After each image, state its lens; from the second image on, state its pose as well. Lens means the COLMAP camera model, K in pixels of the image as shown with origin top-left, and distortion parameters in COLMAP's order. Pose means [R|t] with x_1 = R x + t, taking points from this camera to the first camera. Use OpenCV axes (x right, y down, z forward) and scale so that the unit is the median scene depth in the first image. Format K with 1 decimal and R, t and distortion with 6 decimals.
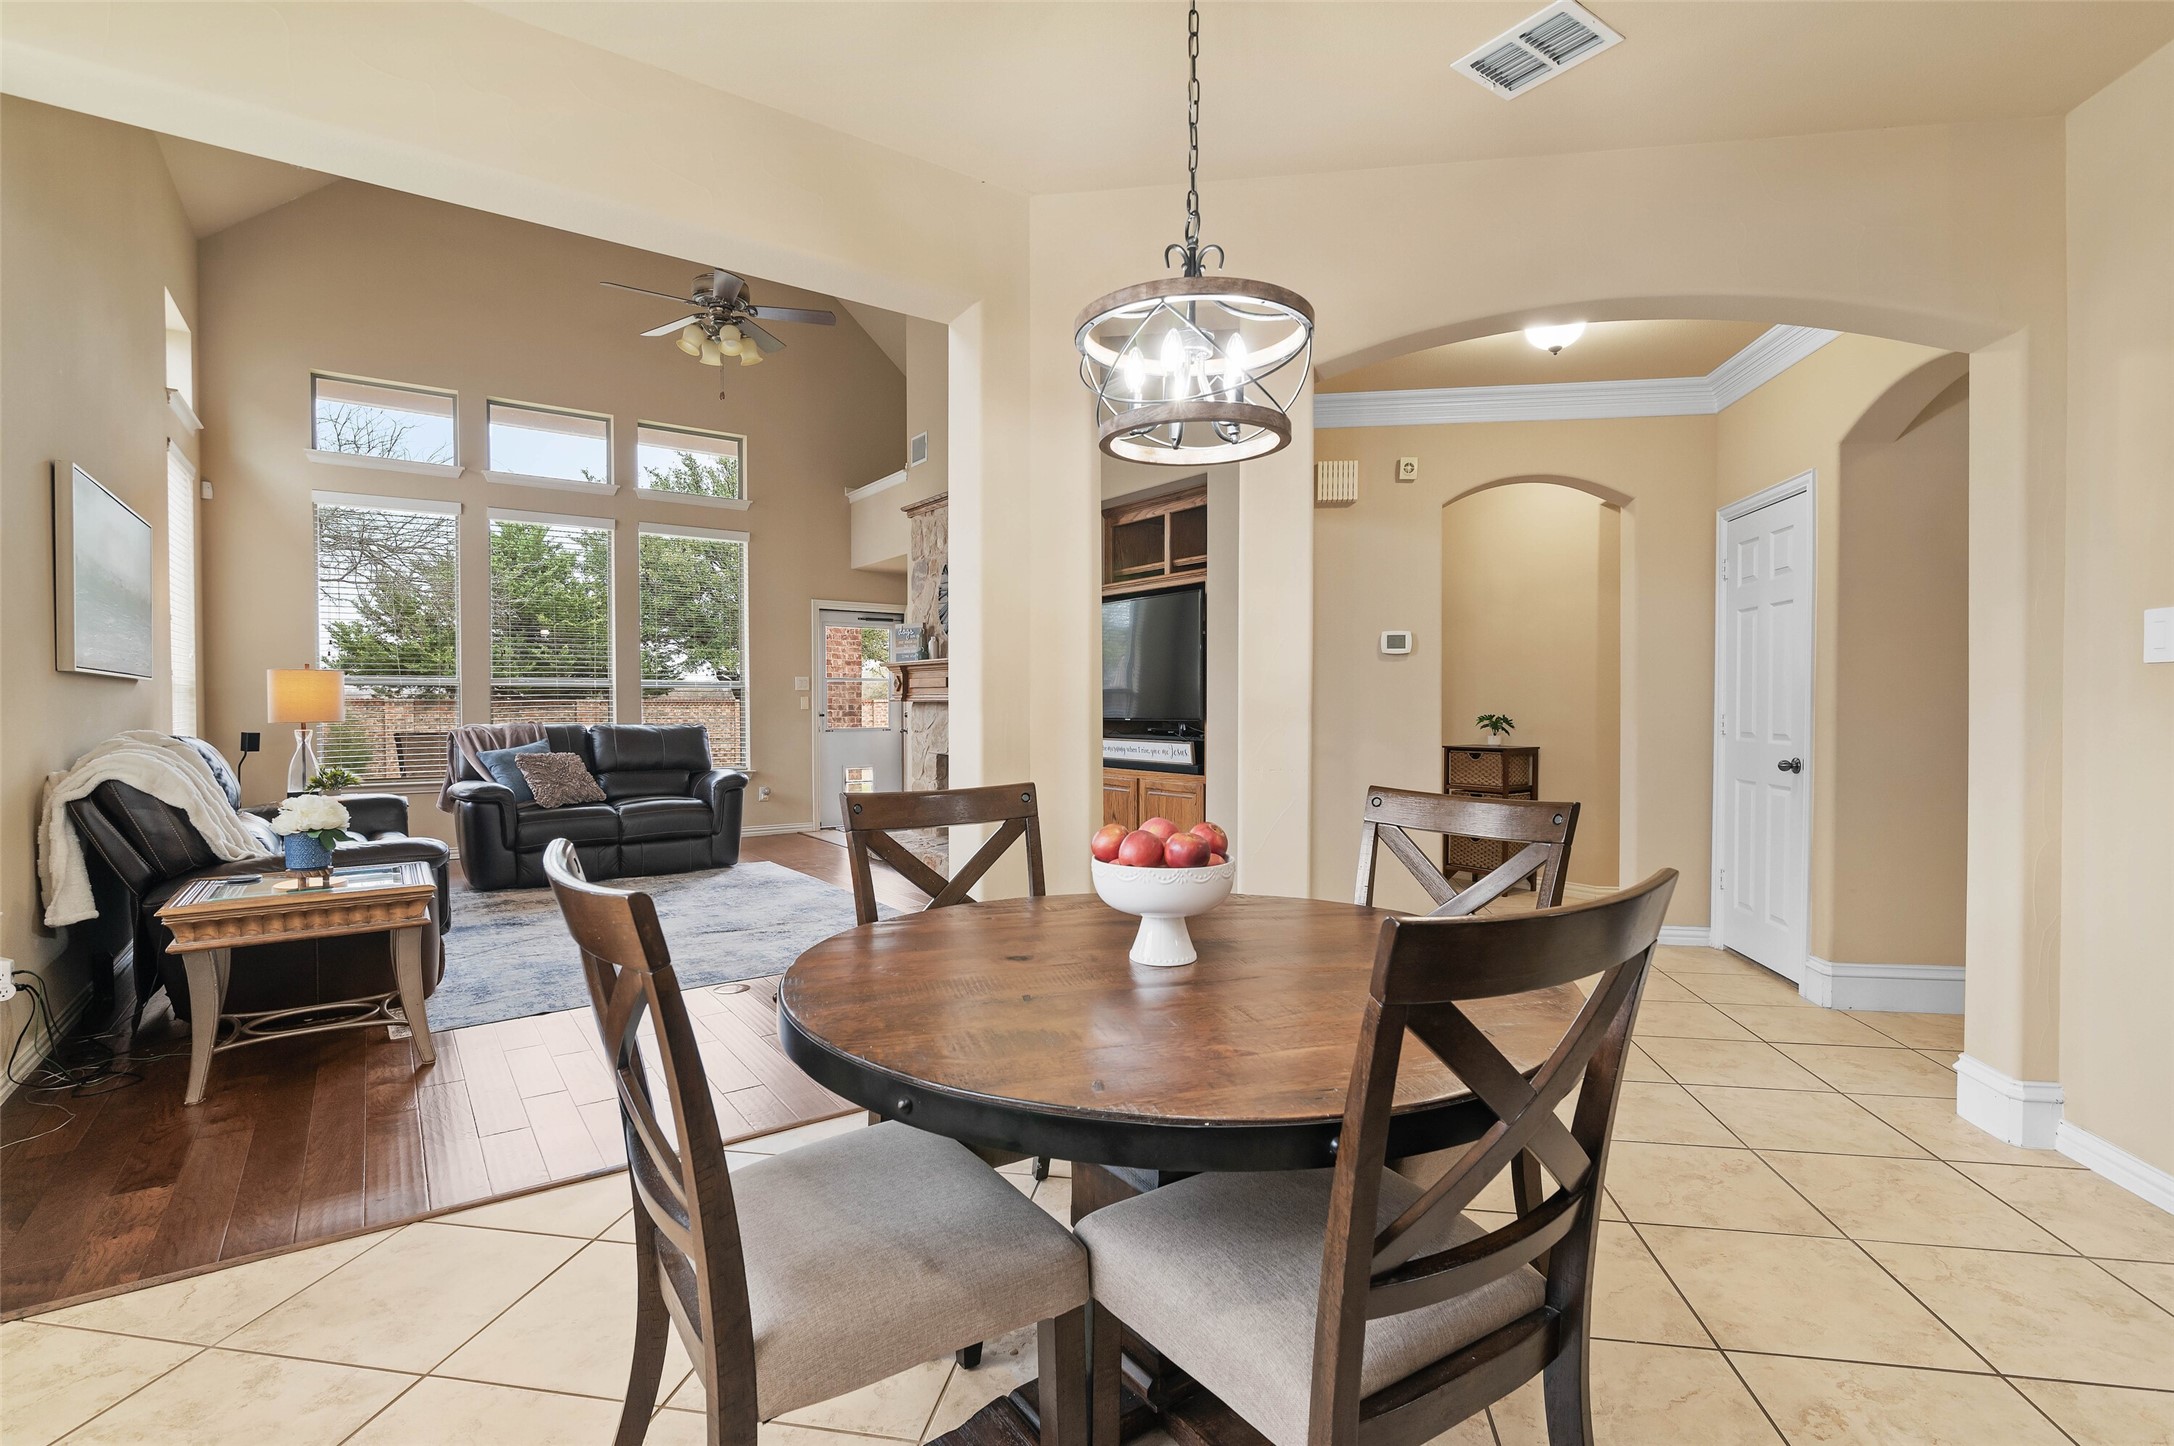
lens RADIAL K [[1005.7, 0, 1100.3], [0, 1005.7, 724.2], [0, 0, 1]] dist [-0.008723, 0.000673]
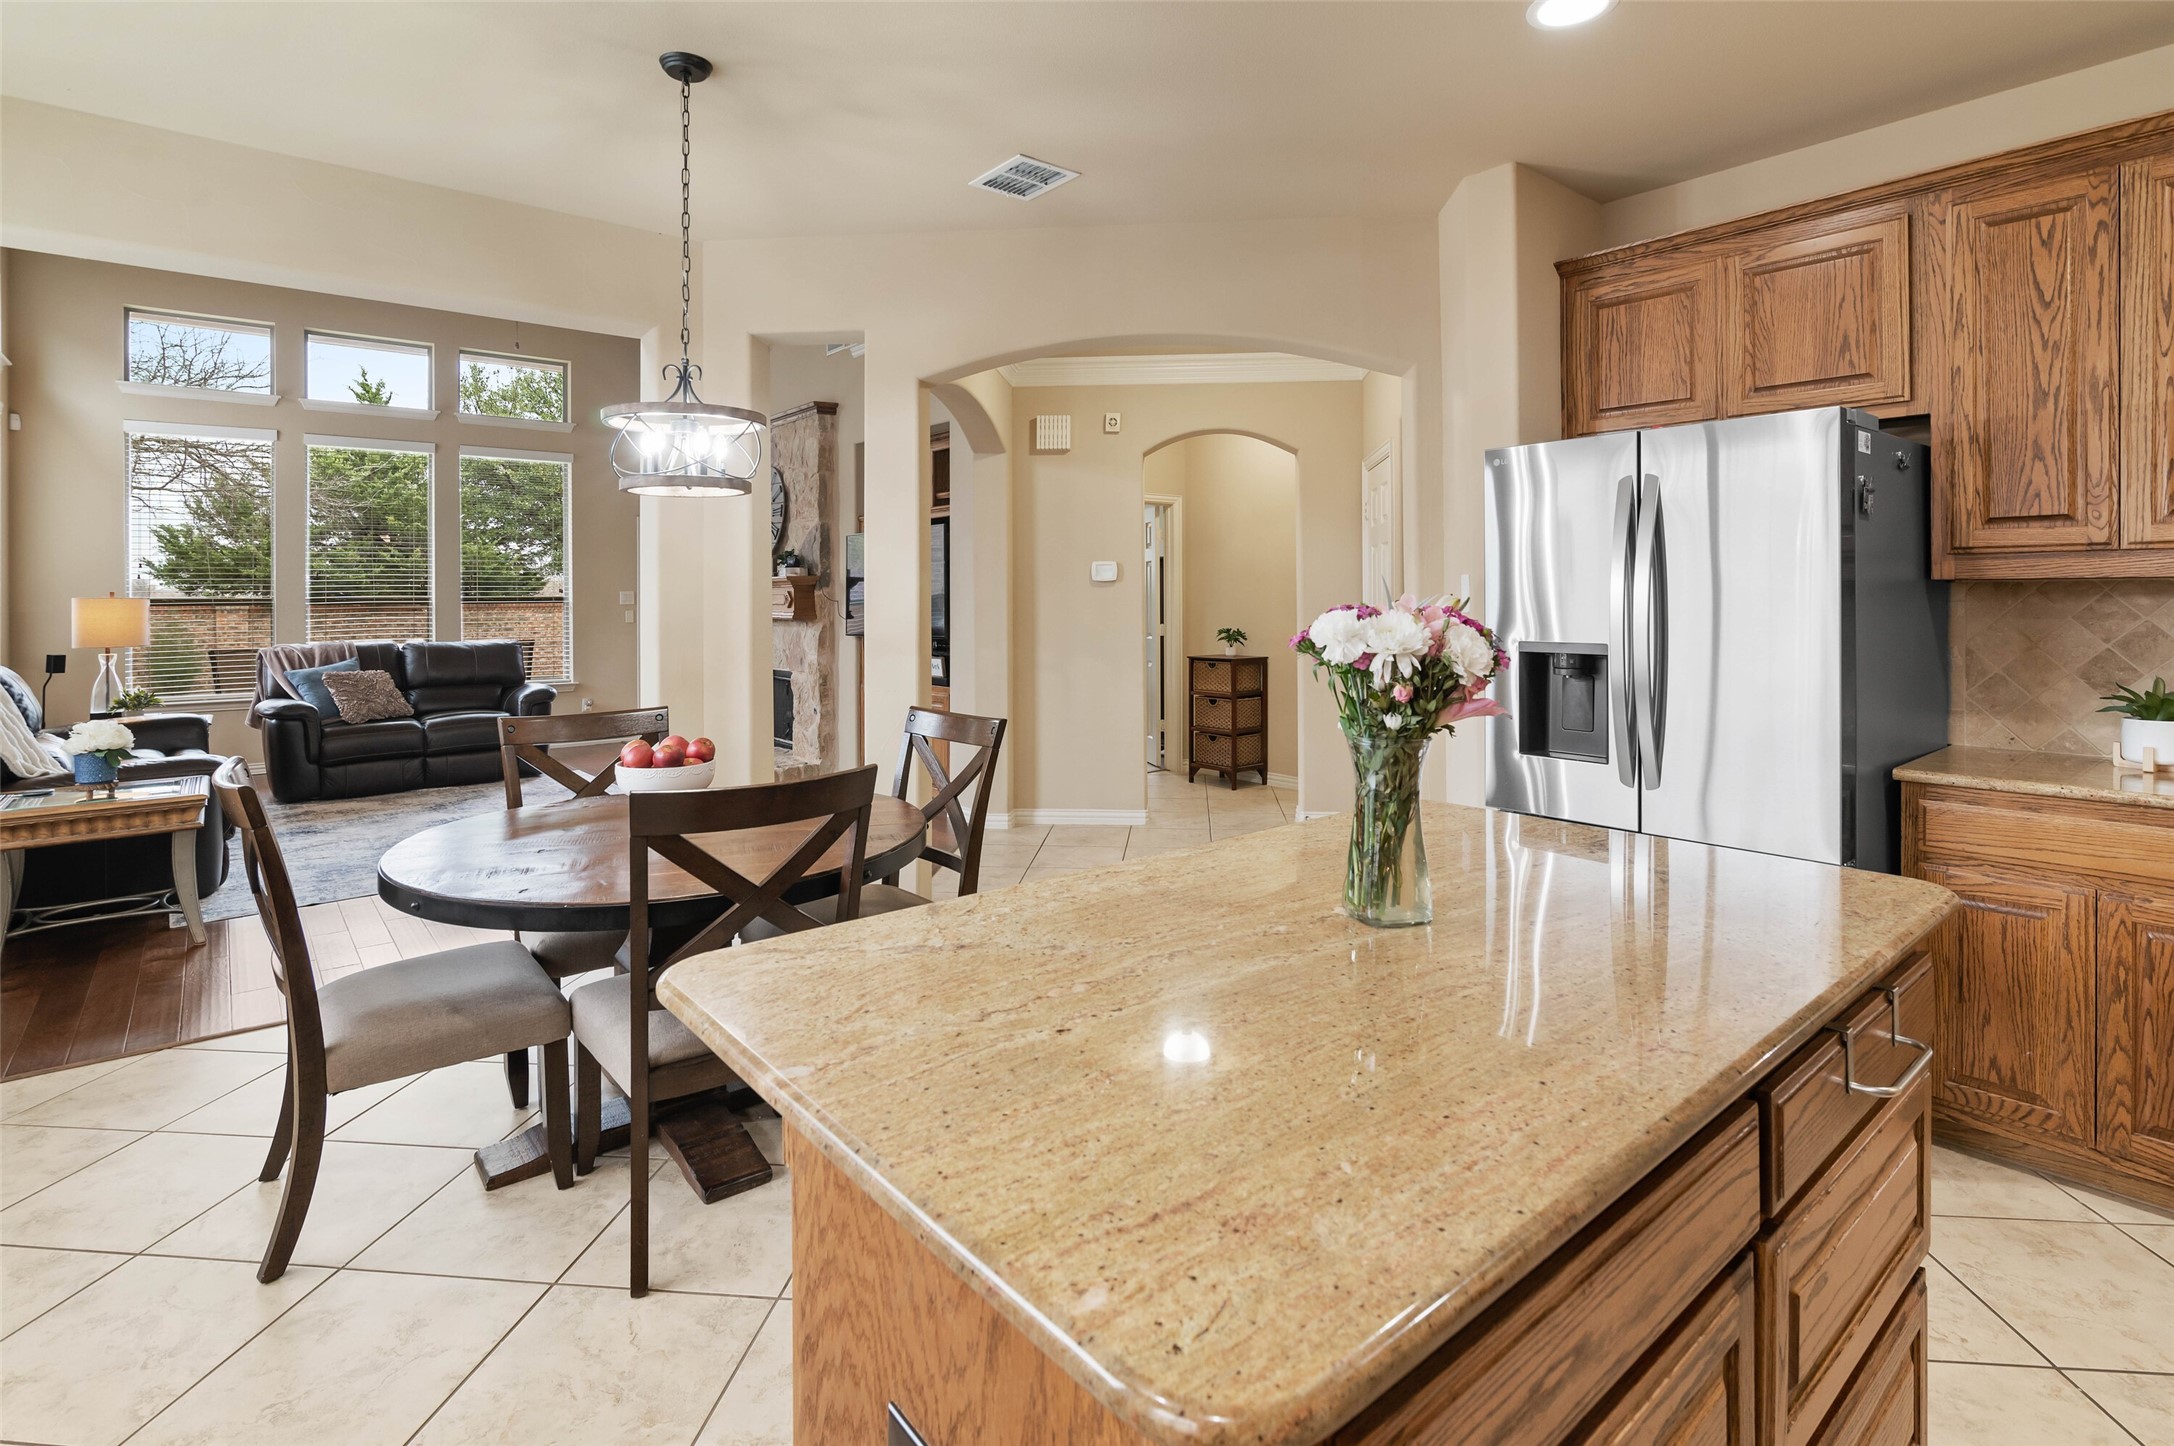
lens RADIAL K [[1005.7, 0, 1044.9], [0, 1005.7, 601.8], [0, 0, 1]] dist [-0.008723, 0.000673]
pose [[0.997439, -0.006228, 0.071251, 0.124638], [0.007972, 0.999675, -0.024222, -0.016370], [-0.071077, 0.024728, 0.997164, -0.133518]]
